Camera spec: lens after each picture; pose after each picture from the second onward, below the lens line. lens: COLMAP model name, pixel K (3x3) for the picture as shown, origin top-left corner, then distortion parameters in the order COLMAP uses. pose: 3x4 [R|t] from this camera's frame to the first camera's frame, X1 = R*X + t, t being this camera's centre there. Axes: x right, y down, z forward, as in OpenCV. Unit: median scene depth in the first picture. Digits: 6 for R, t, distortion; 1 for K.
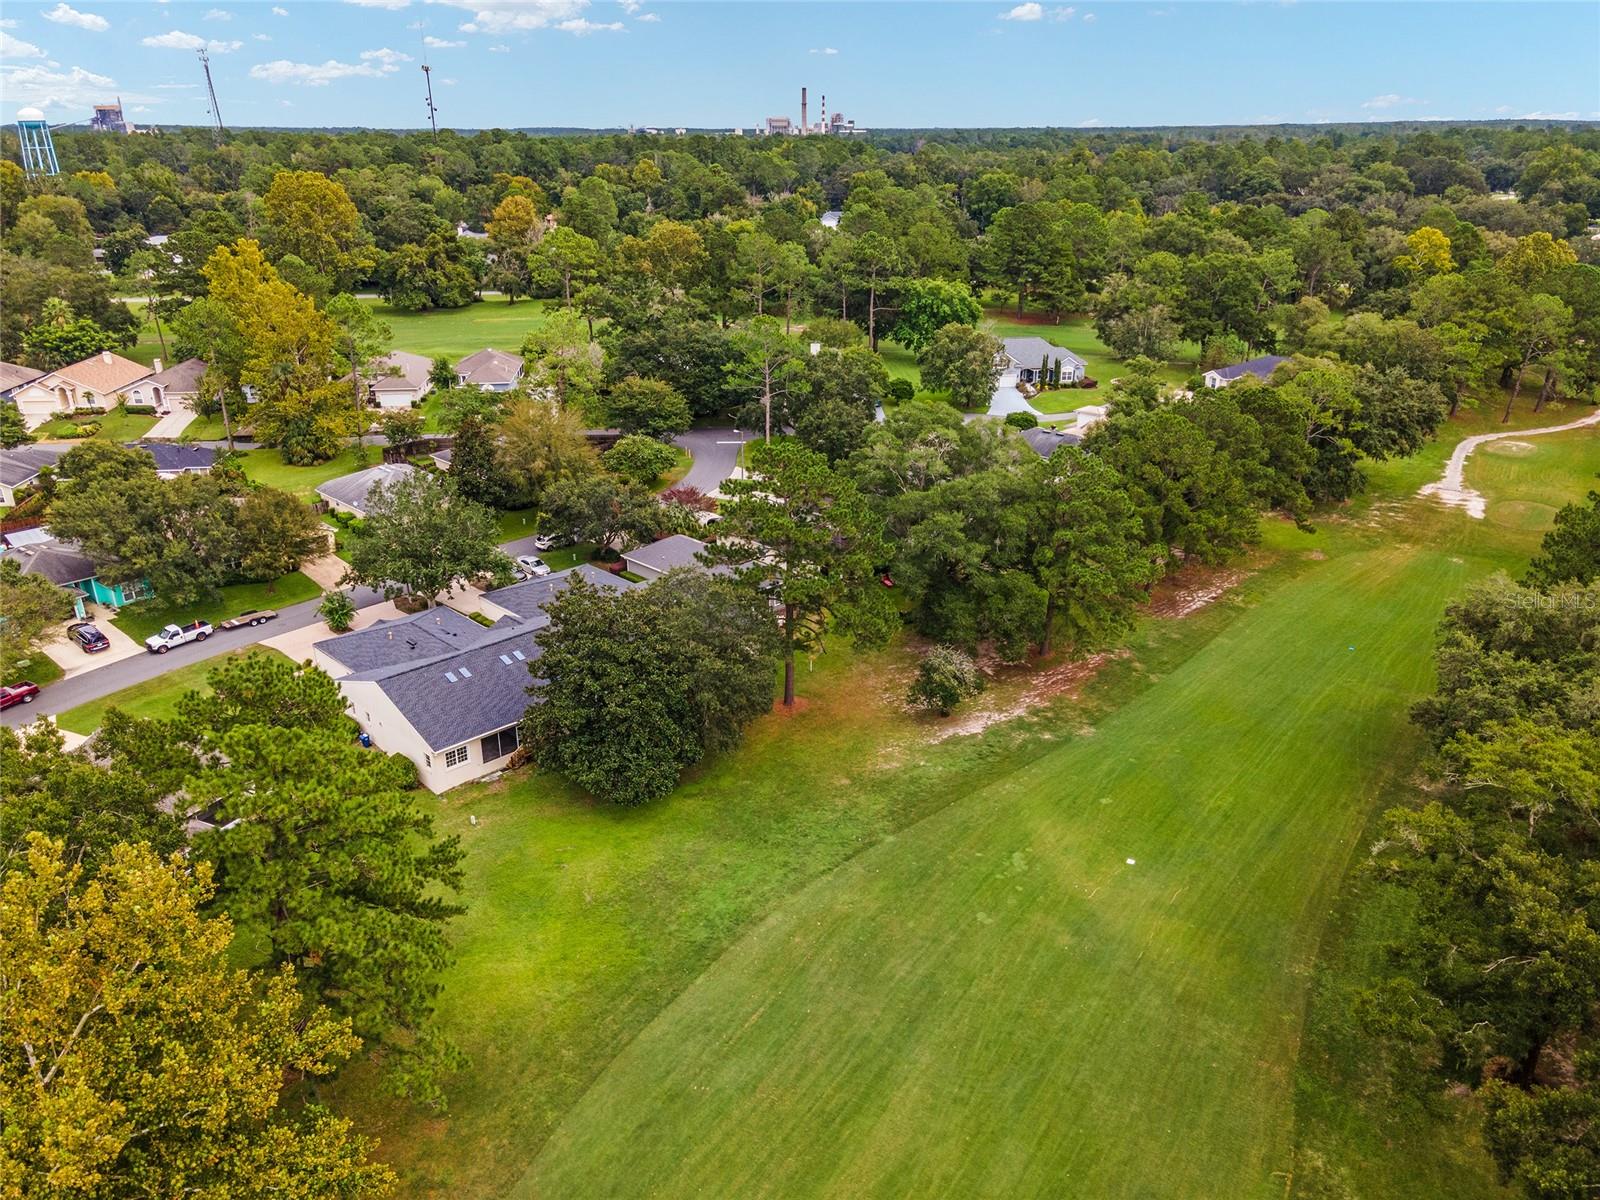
lens RADIAL K [[1157.8, 0, 800.0], [0, 1157.8, 600.0], [0, 0, 1]] dist [0.032227, 0.004289]
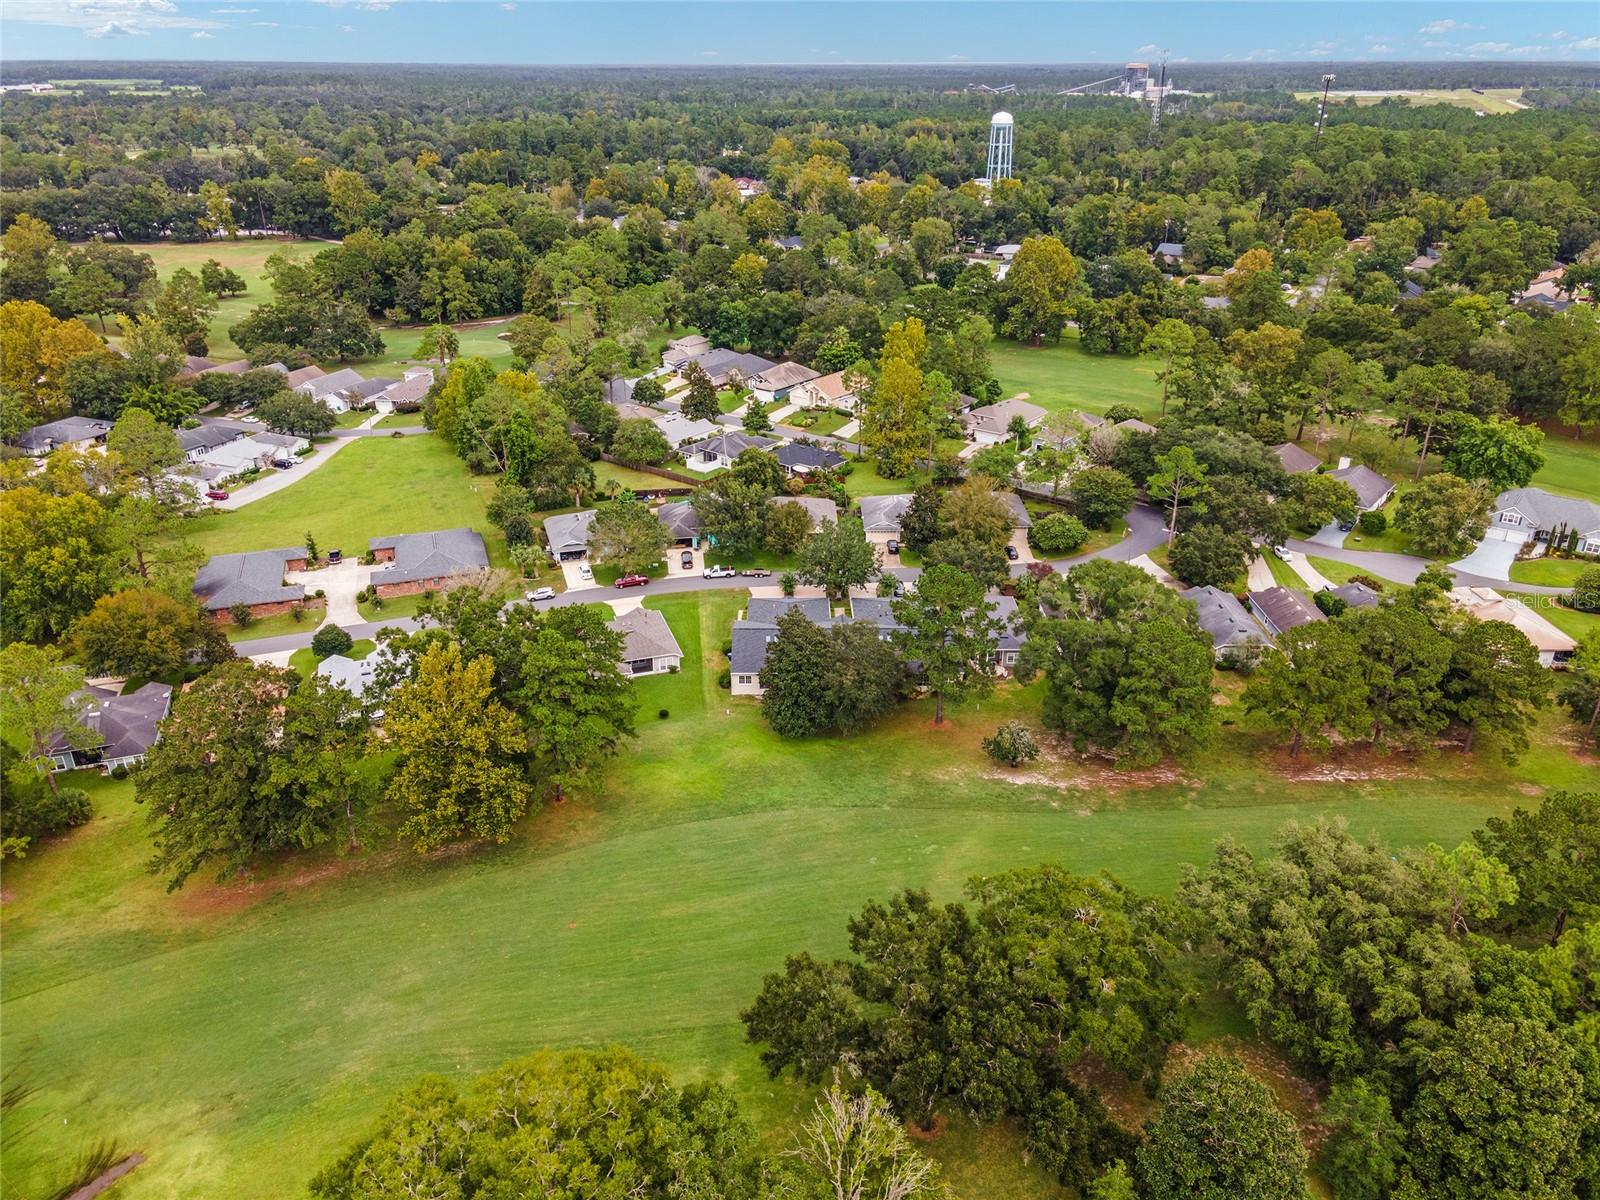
lens RADIAL K [[1157.8, 0, 800.0], [0, 1157.8, 600.0], [0, 0, 1]] dist [0.032227, 0.004289]
pose [[0.715216, 0.290346, -0.635739, 0.829359], [-0.260865, 0.954788, 0.142581, -0.250529], [0.648394, 0.063865, 0.758621, -0.334335]]
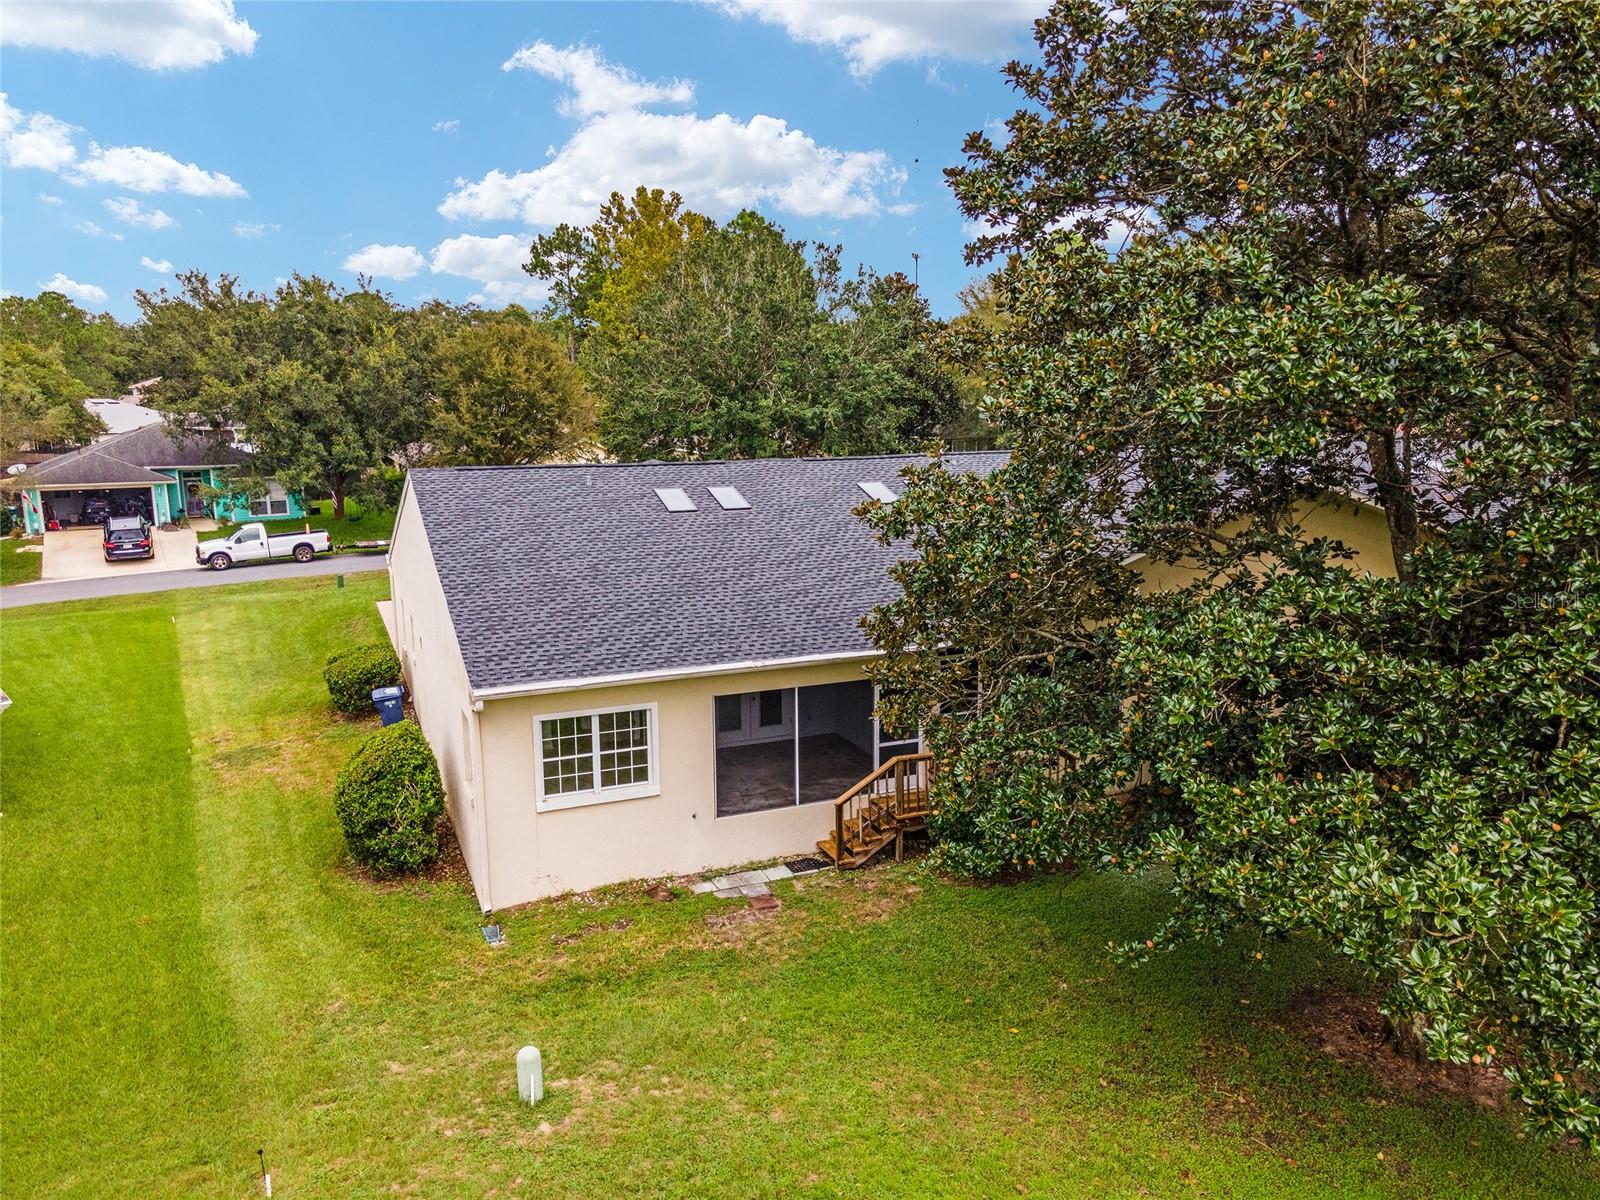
lens RADIAL K [[1157.8, 0, 800.0], [0, 1157.8, 600.0], [0, 0, 1]] dist [0.032227, 0.004289]
pose [[0.928216, 0.065229, -0.366279, -0.164936], [-0.143006, 0.971429, -0.189406, 0.128683], [0.343460, 0.228190, 0.911024, 0.729441]]
